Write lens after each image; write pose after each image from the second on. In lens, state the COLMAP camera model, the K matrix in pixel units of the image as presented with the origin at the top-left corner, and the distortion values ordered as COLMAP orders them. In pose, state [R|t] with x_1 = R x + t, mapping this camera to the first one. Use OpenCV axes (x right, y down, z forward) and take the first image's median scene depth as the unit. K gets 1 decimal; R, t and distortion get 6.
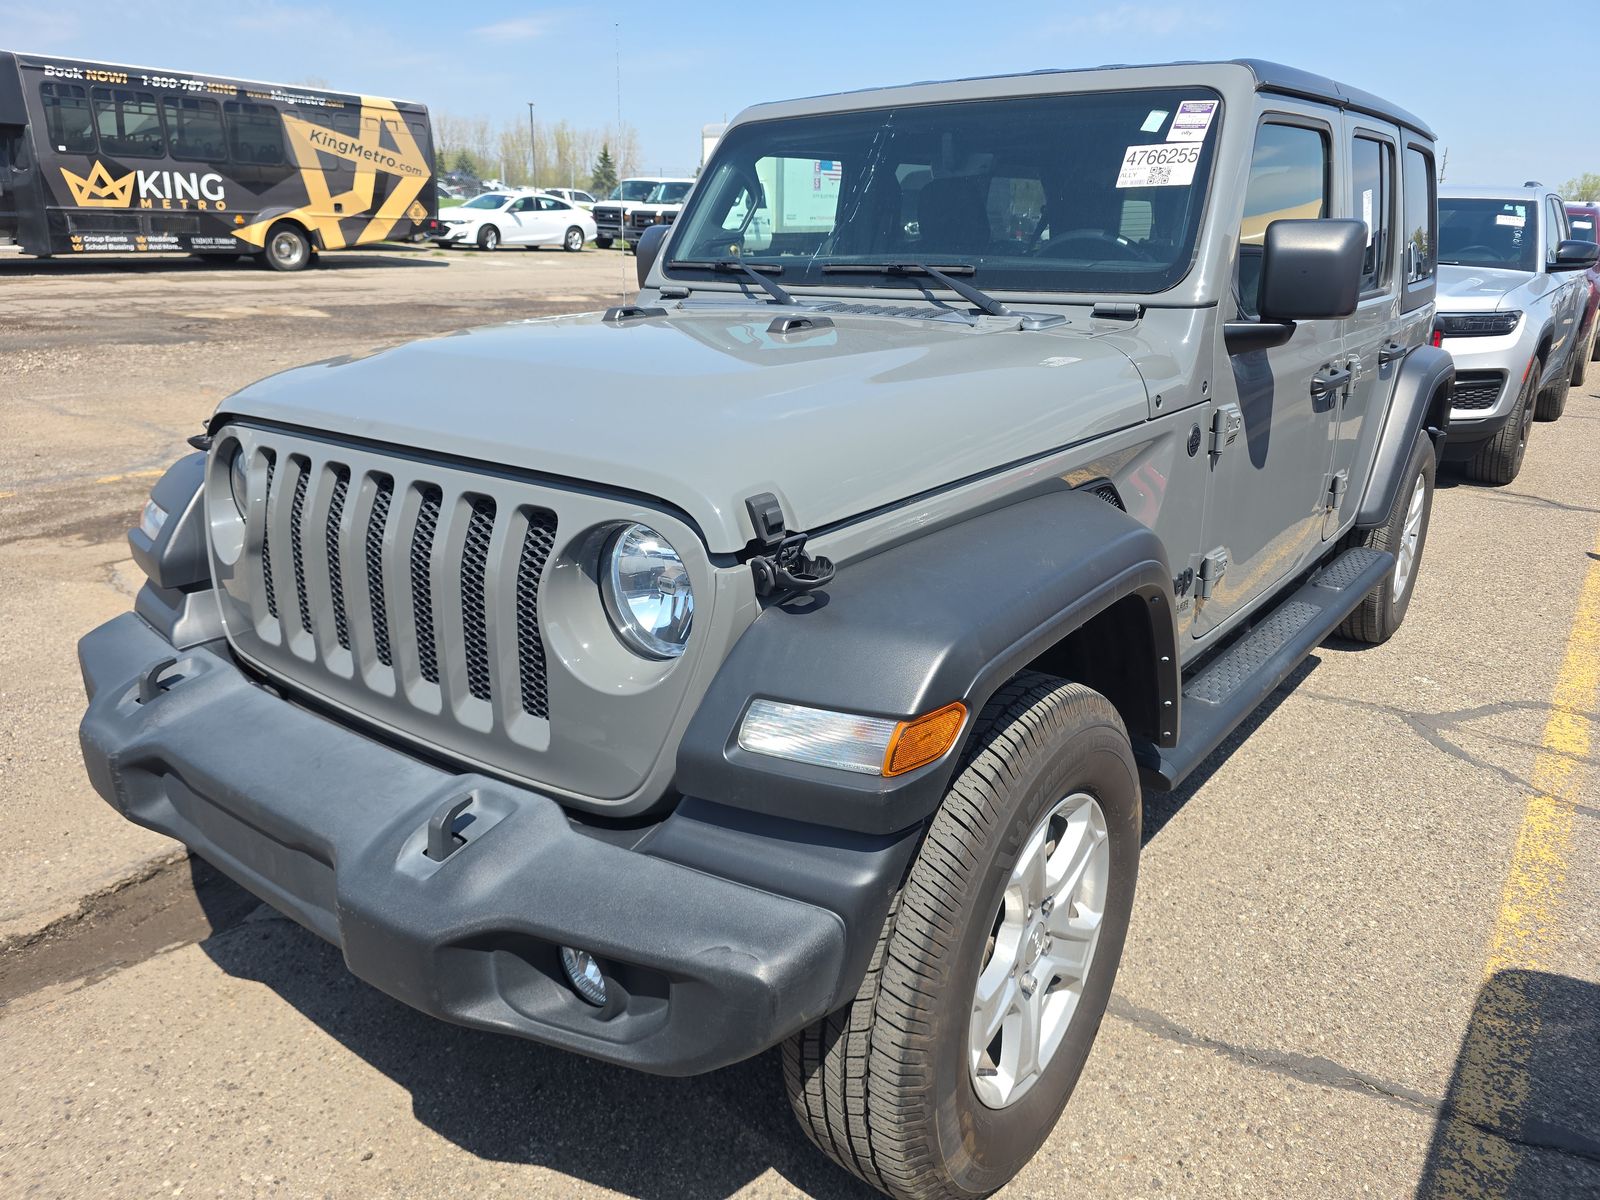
lens RADIAL K [[1097.3, 0, 827.9], [0, 1097.3, 596.4], [0, 0, 1]] dist [0.041895, -0.000329]
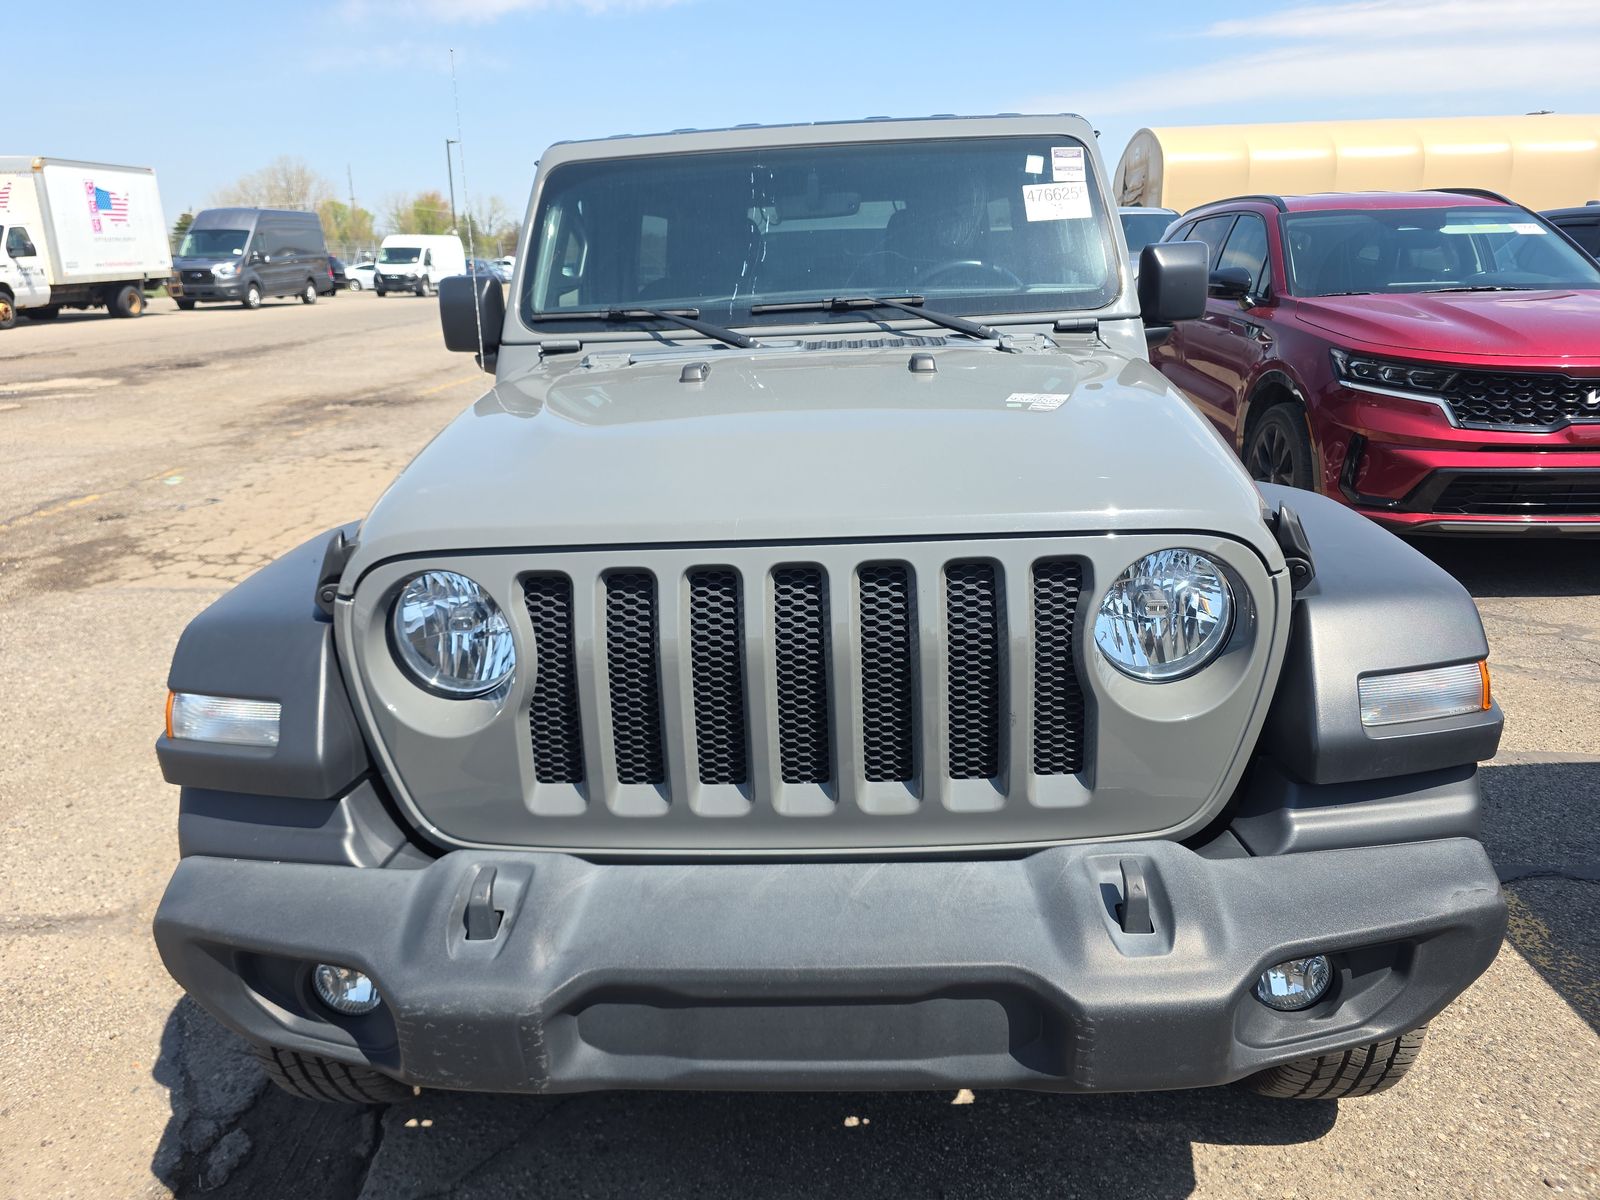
lens RADIAL K [[1074.8, 0, 800.0], [0, 1074.8, 600.0], [0, 0, 1]] dist [0.048060, -0.000754]
pose [[0.820185, -0.206801, 0.533413, -0.576599], [0.219333, 0.974802, 0.040674, -0.078375], [-0.528384, 0.083635, 0.844876, 0.194990]]
